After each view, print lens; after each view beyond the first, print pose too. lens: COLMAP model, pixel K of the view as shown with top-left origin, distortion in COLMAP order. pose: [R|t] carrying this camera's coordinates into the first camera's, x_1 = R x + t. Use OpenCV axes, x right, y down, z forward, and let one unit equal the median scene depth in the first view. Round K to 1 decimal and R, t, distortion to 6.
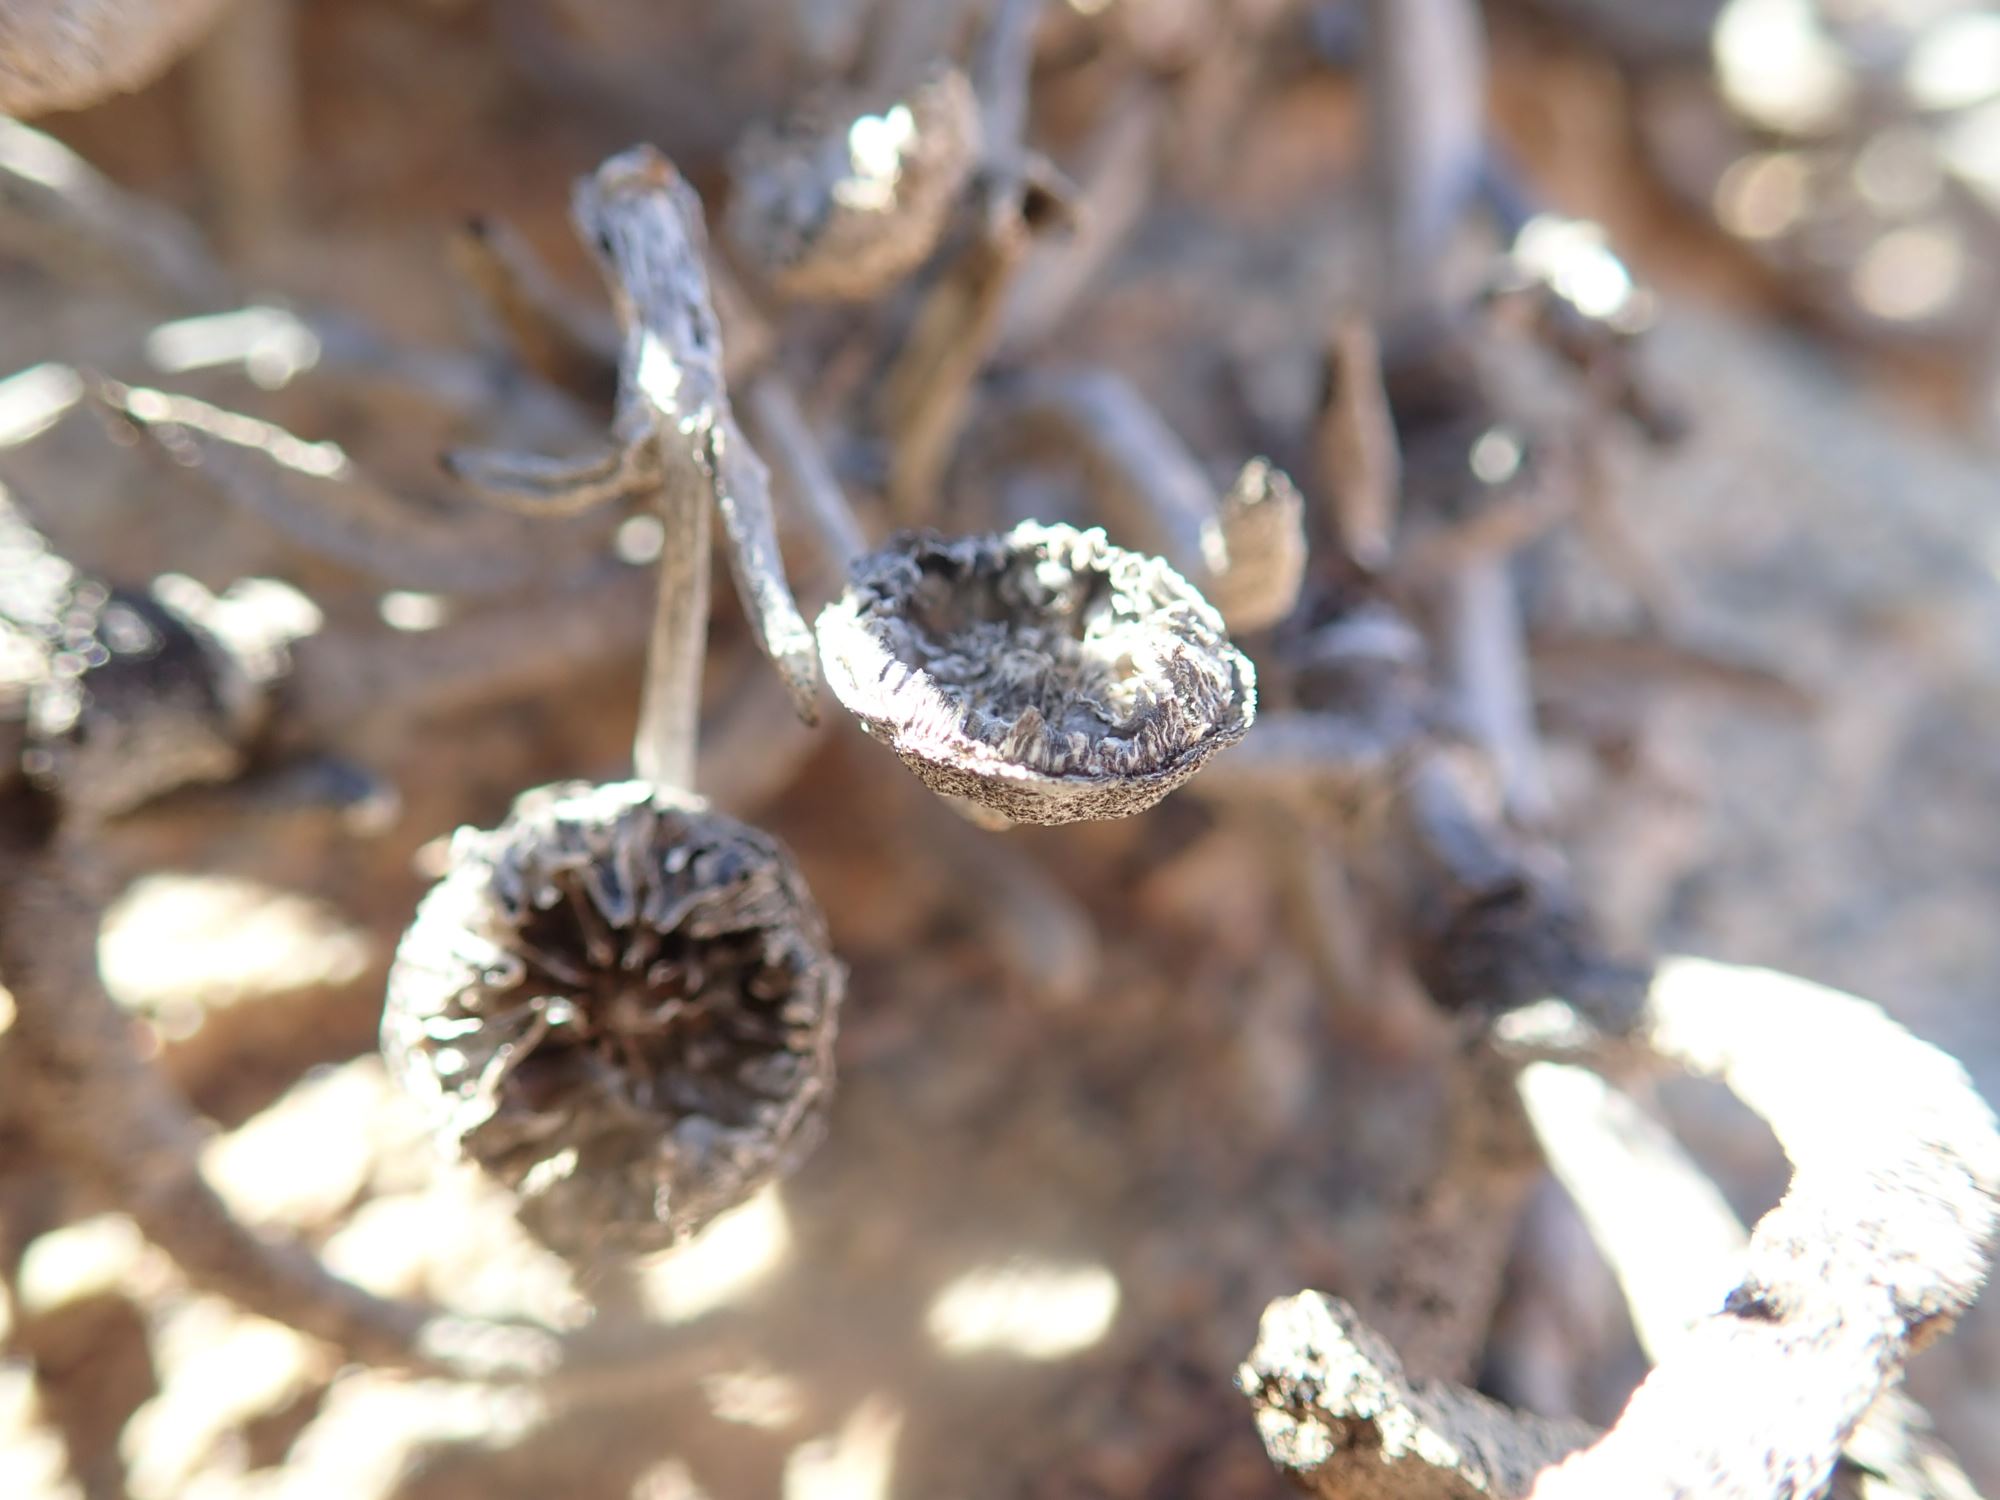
lens RADIAL K [[1749.5, 0, 1000.0], [0, 1749.5, 750.0], [0, 0, 1]] dist [0.007509, 0.013175]
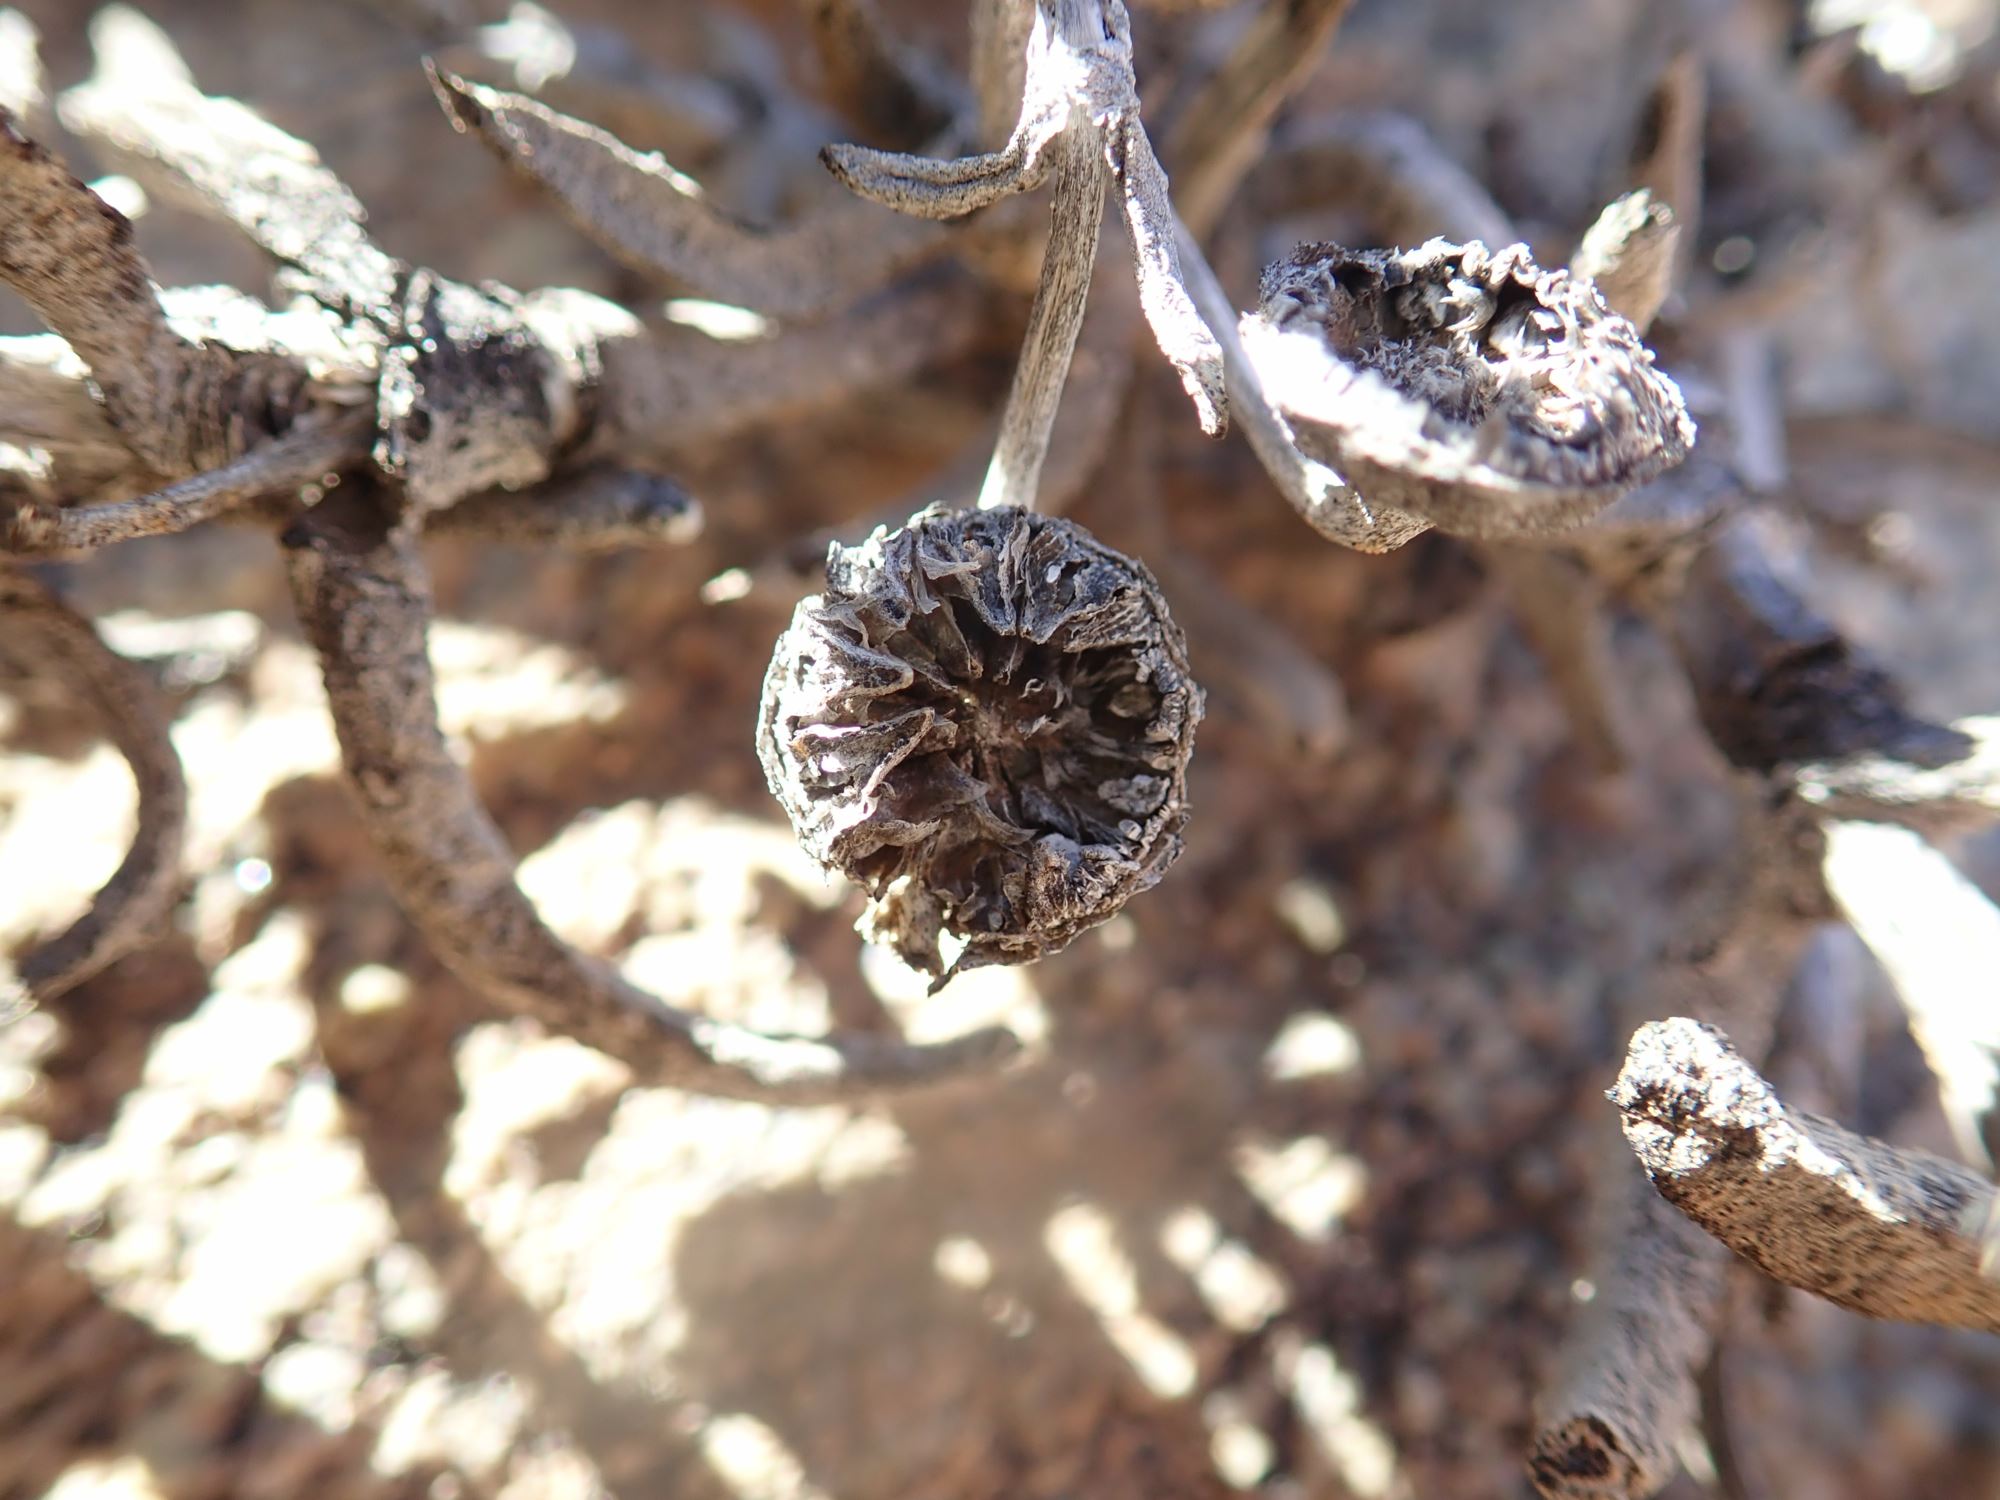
lens RADIAL K [[1744.9, 0, 1000.0], [0, 1744.9, 750.0], [0, 0, 1]] dist [0.050570, -0.002575]
pose [[0.998334, 0.034736, 0.046076, -0.257778], [-0.038661, 0.995439, 0.087221, 0.077552], [-0.042836, -0.088857, 0.995123, 0.006399]]
